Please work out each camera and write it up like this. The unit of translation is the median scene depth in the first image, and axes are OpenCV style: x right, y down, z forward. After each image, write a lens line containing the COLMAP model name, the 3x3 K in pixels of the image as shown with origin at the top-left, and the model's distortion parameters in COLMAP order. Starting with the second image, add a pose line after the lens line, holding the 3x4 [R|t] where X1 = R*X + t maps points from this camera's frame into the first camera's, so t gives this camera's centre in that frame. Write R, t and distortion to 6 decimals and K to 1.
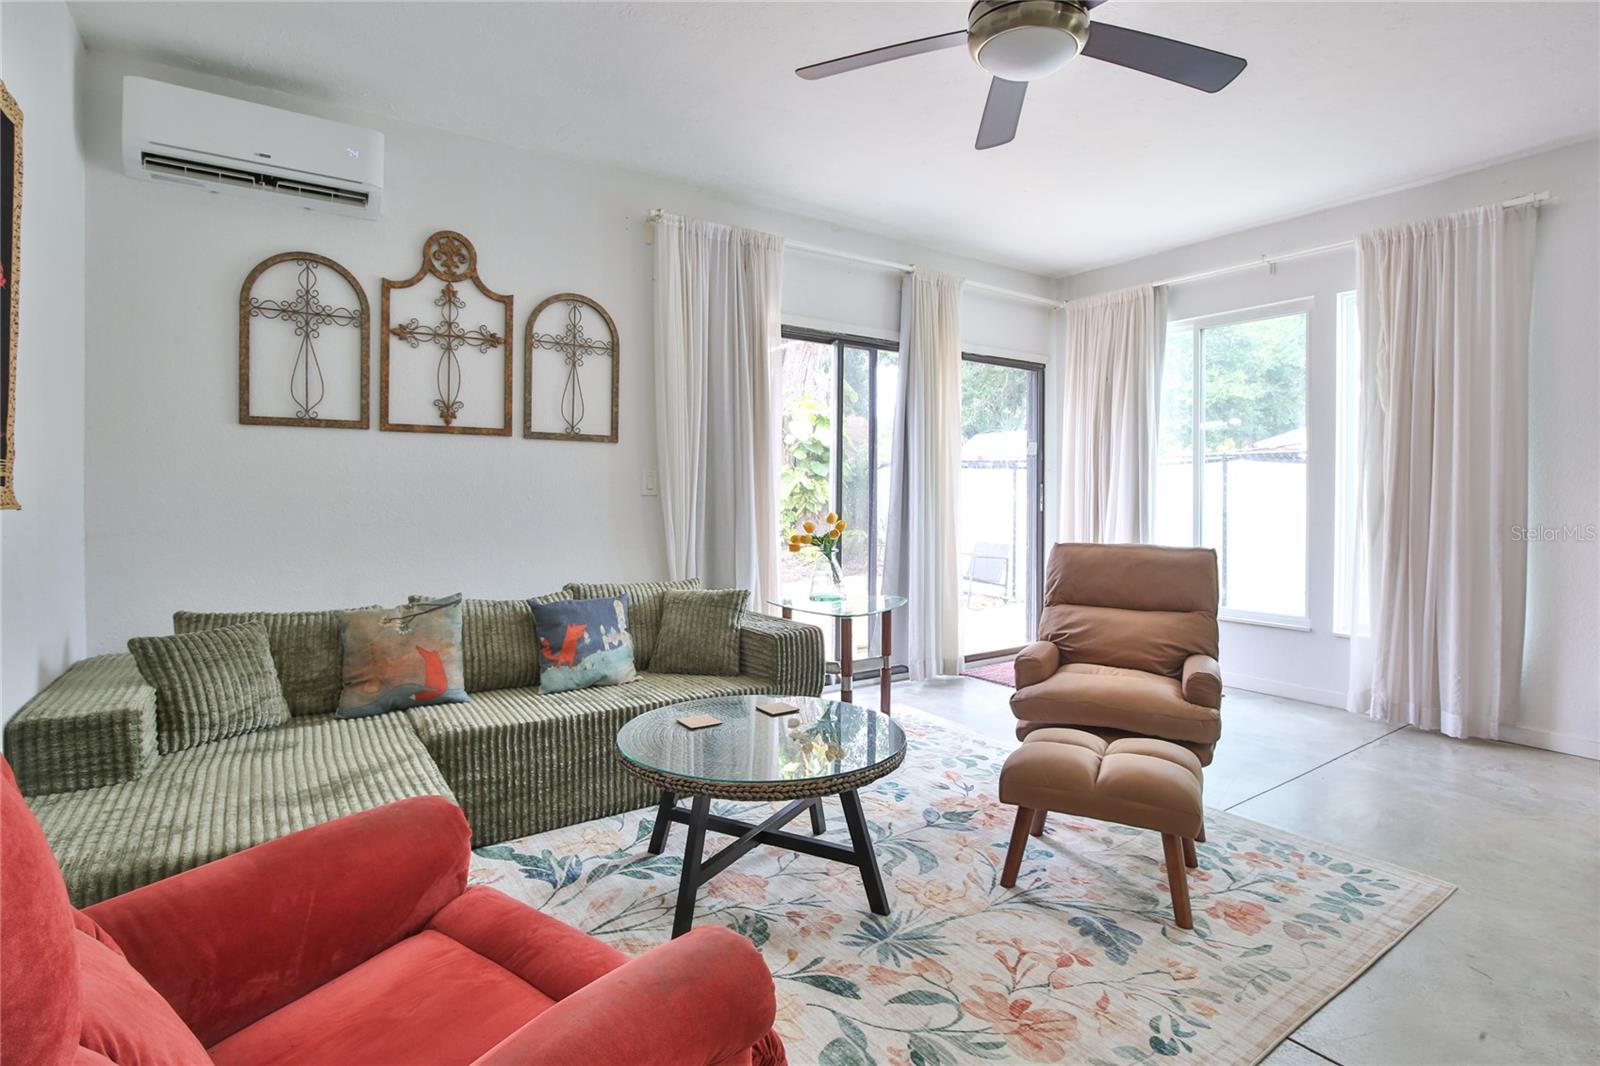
lens RADIAL K [[779.0, 0, 799.1], [0, 779.0, 508.1], [0, 0, 1]] dist [-0.028750, -0.000175]
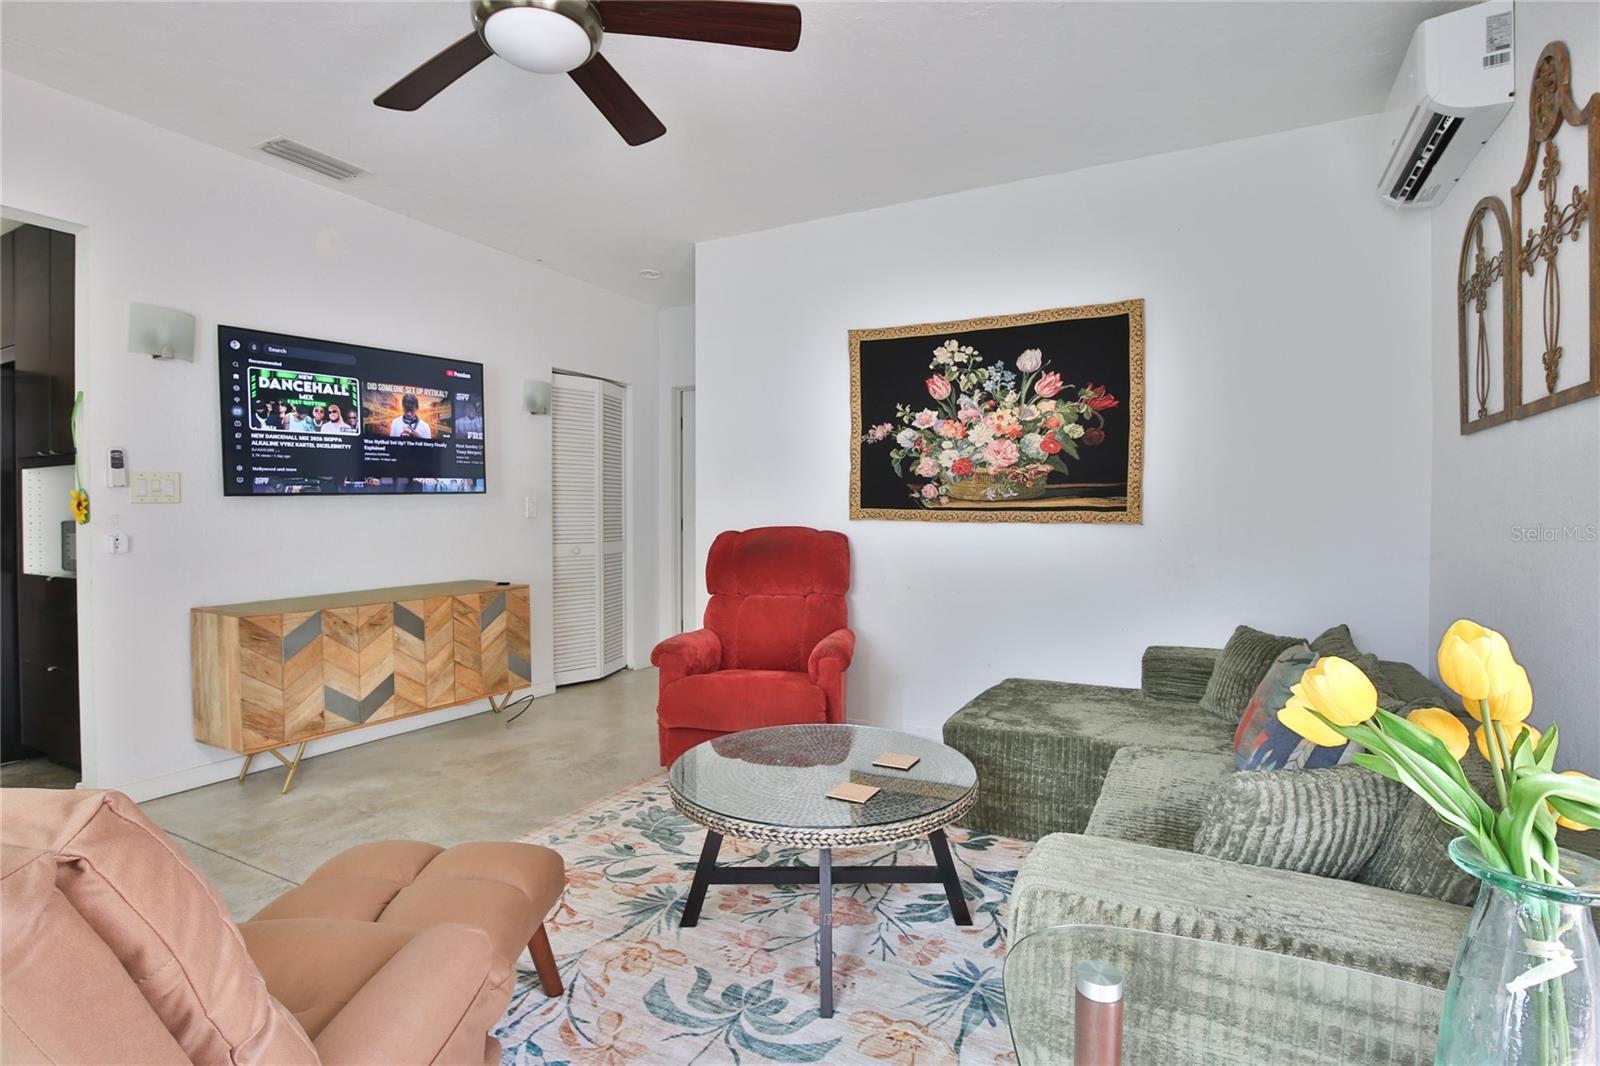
lens RADIAL K [[796.3, 0, 800.0], [0, 796.3, 533.0], [0, 0, 1]] dist [-0.028066, -0.000101]
pose [[-0.889254, 0.004229, -0.457395, 0.311643], [-0.015389, 0.999115, 0.039157, -0.021774], [0.457155, 0.041859, -0.888401, 1.370325]]
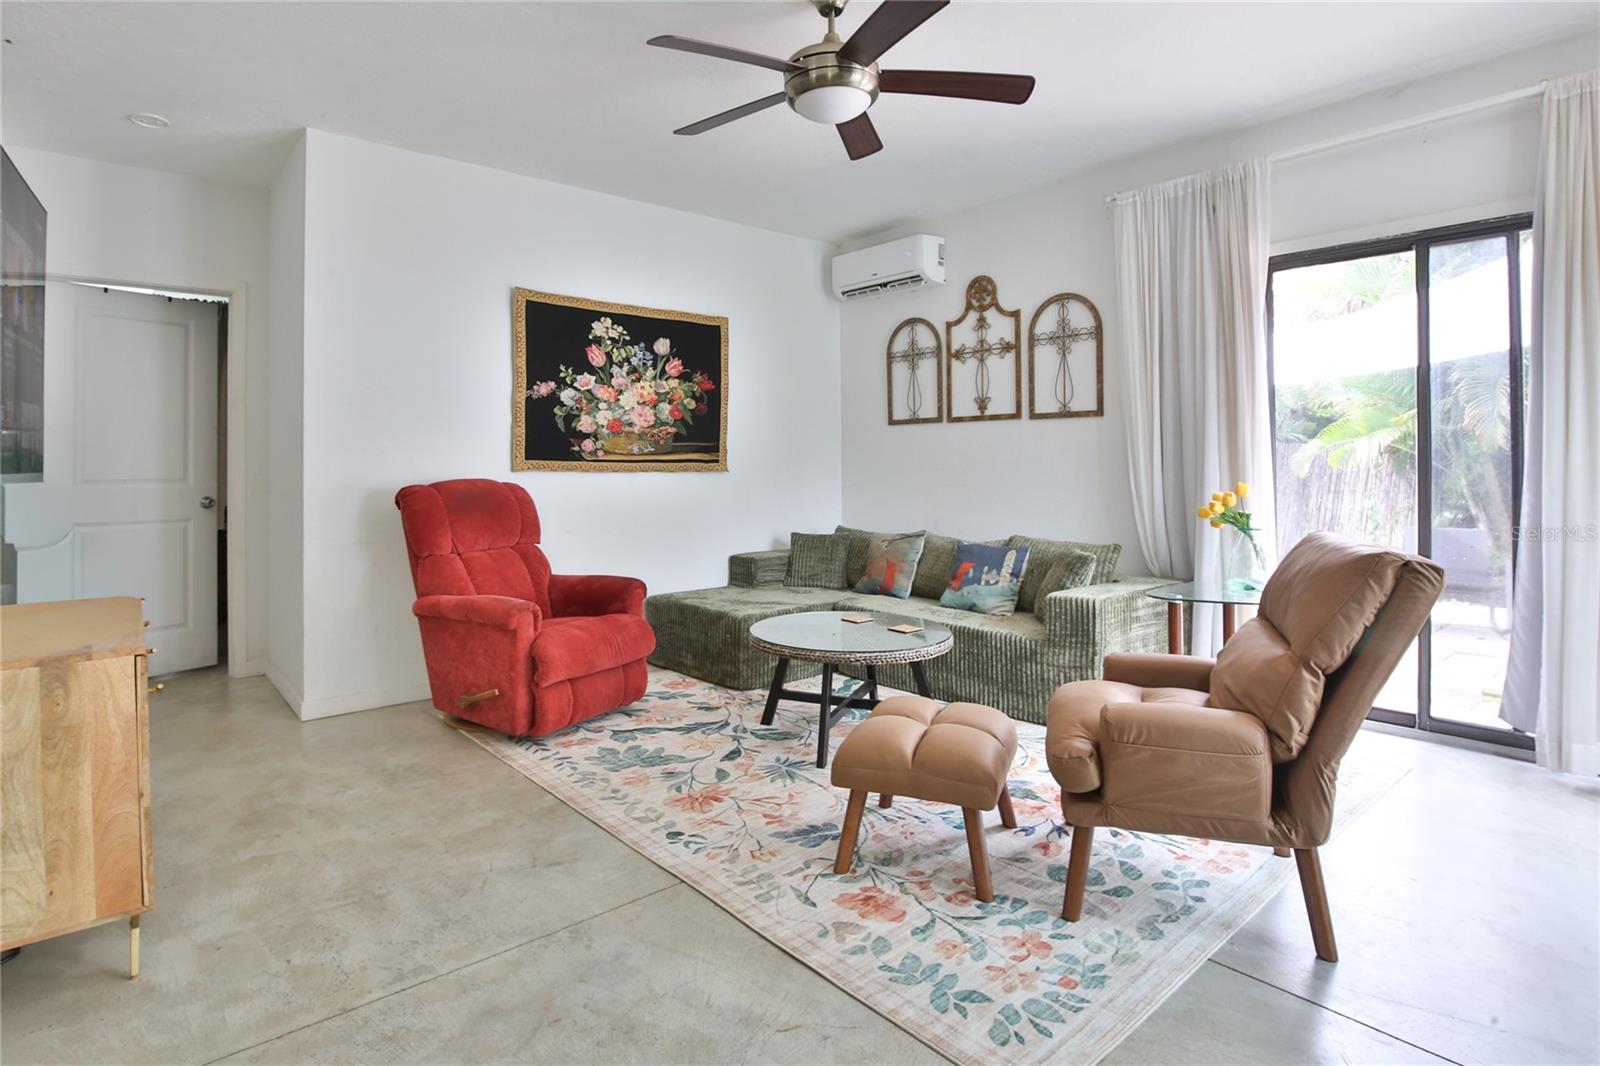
lens RADIAL K [[838.6, 0, 797.6], [0, 838.6, 469.6], [0, 0, 1]] dist [-0.034511, -0.000180]
pose [[0.116194, -0.002734, -0.993223, 1.096715], [-0.014569, 0.999884, -0.004456, 0.003376], [0.993120, 0.014988, 0.116140, 0.543284]]
